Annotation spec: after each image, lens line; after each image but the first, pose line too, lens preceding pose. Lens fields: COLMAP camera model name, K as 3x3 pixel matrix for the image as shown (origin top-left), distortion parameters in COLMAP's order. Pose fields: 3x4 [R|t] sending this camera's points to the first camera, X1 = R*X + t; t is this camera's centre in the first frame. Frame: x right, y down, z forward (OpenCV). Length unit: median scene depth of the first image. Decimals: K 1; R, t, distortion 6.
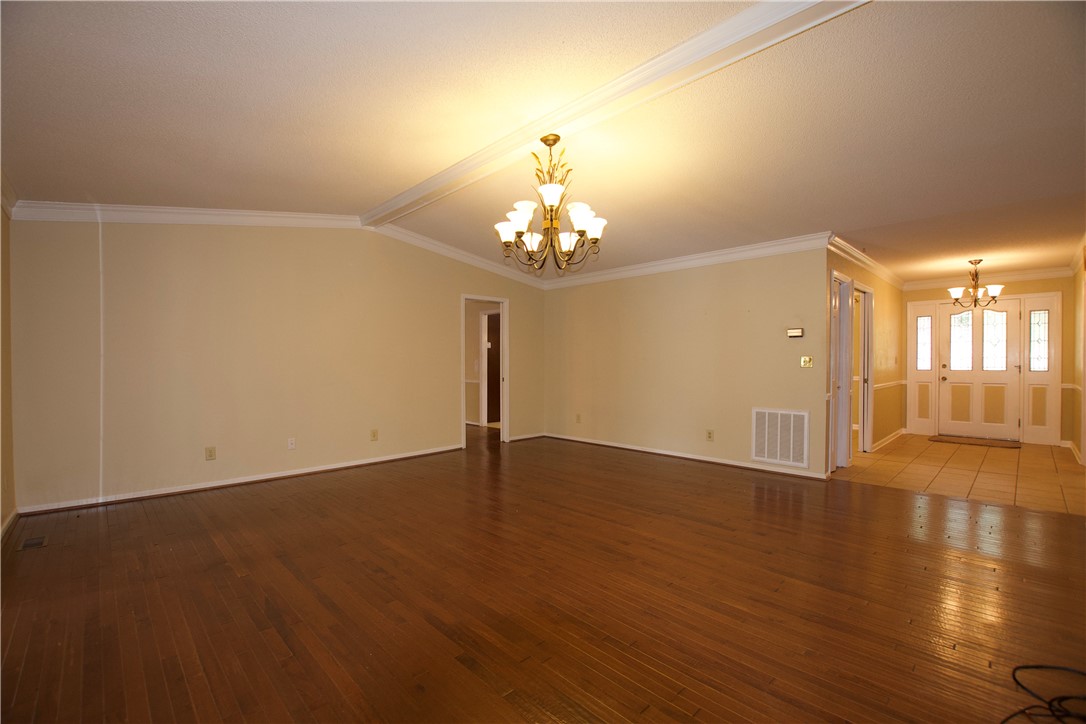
lens RADIAL K [[475.4, 0, 540.6], [0, 475.4, 369.5], [0, 0, 1]] dist [-0.025189, 0.001800]
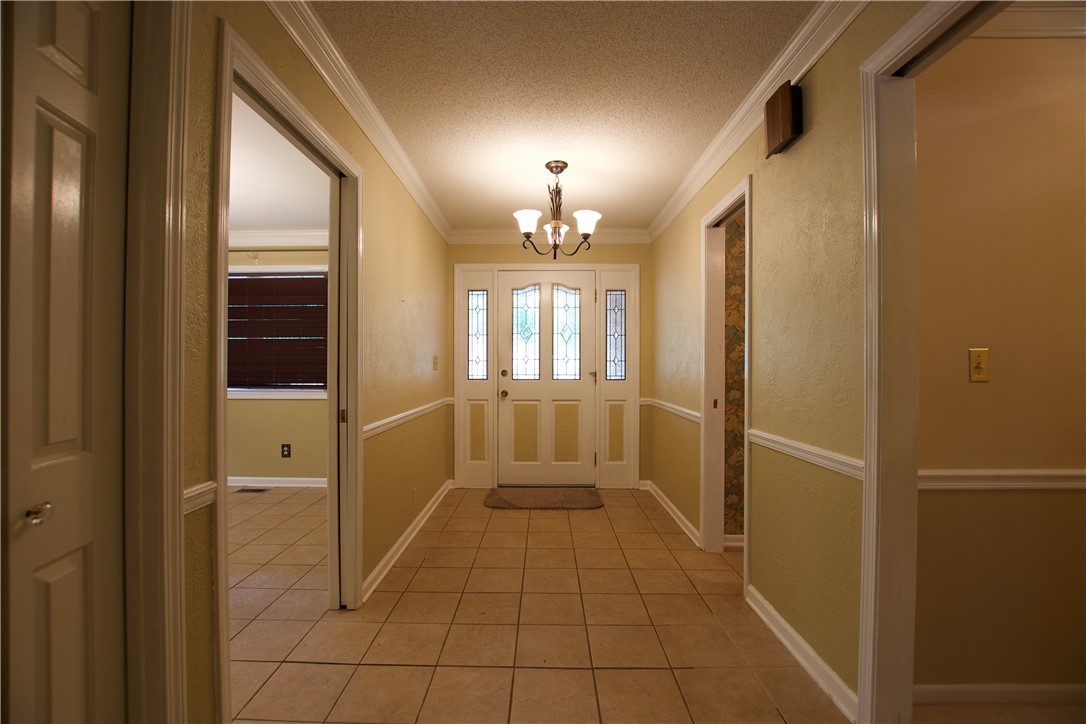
lens RADIAL K [[475.4, 0, 542.3], [0, 475.4, 363.9], [0, 0, 1]] dist [-0.025189, 0.001800]
pose [[0.692281, 0.005398, 0.721608, 0.478871], [0.008127, 0.999850, -0.015277, -0.009824], [-0.721582, 0.016440, 0.692133, 0.567678]]
